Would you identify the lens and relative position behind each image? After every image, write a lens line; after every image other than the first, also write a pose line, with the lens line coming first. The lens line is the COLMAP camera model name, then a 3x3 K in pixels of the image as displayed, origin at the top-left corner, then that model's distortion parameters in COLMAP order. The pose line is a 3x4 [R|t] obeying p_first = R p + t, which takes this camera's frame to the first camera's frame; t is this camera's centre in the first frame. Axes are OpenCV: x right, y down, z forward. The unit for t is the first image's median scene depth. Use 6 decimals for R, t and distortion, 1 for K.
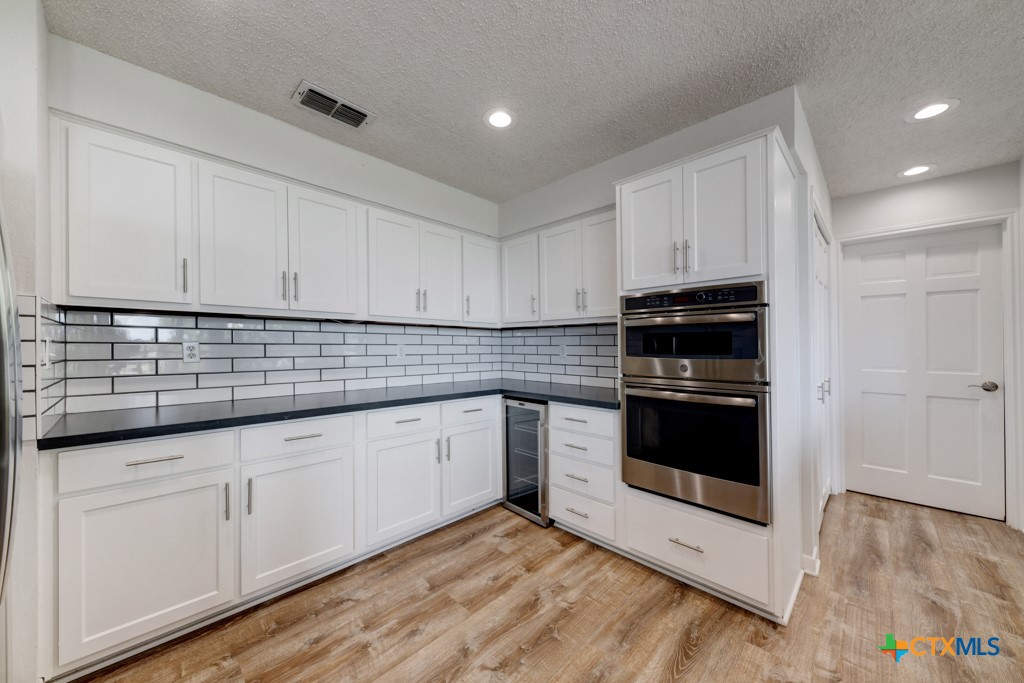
lens RADIAL K [[364.2, 0, 513.6], [0, 364.2, 344.8], [0, 0, 1]] dist [-0.030579, 0.000047]
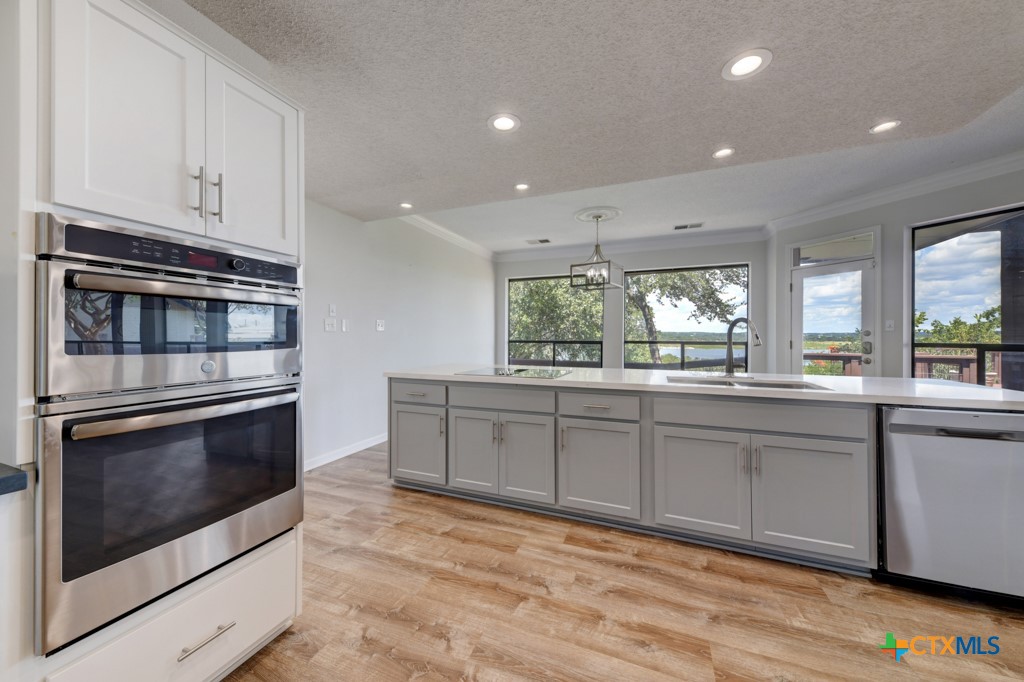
lens RADIAL K [[360.0, 0, 514.4], [0, 360.0, 335.1], [0, 0, 1]] dist [0.000790, -0.000052]
pose [[-0.394058, 0.000623, 0.919086, -0.373801], [-0.003913, 0.999990, -0.002355, 0.006652], [-0.919077, -0.004524, -0.394051, 0.828948]]
